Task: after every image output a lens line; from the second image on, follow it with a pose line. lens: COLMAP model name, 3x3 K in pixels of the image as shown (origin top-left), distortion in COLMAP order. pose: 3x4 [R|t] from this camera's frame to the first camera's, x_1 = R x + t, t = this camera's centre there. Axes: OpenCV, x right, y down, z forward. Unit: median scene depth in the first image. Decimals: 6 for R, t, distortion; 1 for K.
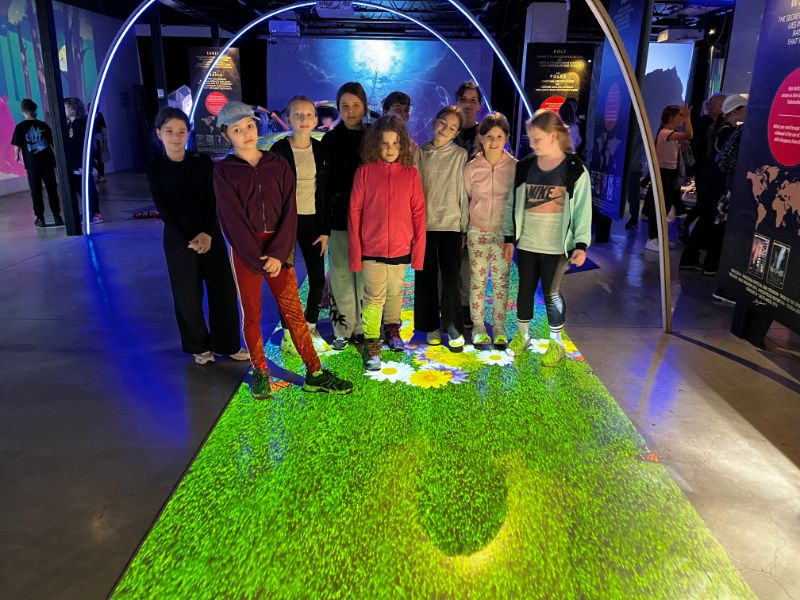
lens RADIAL K [[636.0, 0, 401.4], [0, 636.0, 299.4], [0, 0, 1]] dist [0.057284, -0.079460]
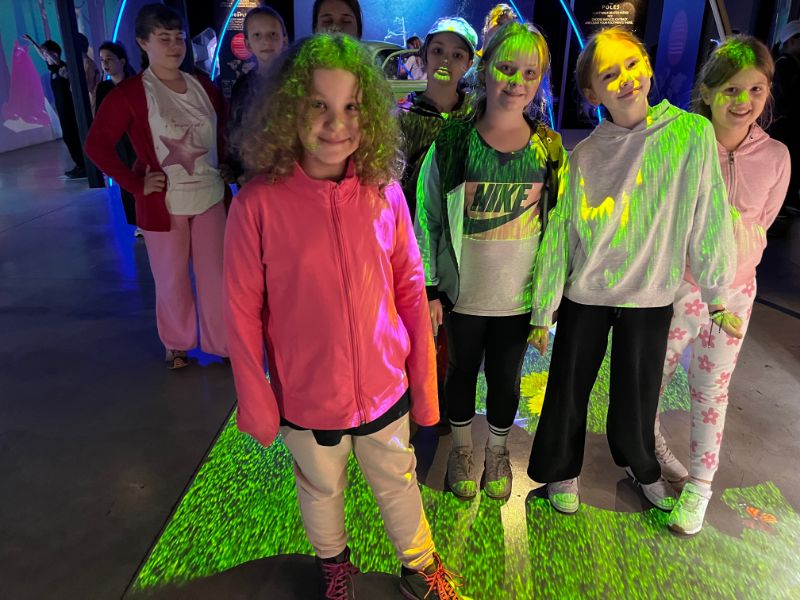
lens RADIAL K [[636.0, 0, 399.2], [0, 636.0, 303.4], [0, 0, 1]] dist [0.057284, -0.079460]
pose [[0.998683, 0.004281, -0.051121, -0.020859], [-0.000011, 0.996529, 0.083247, -0.018192], [0.051300, -0.083137, 0.995217, 0.139845]]
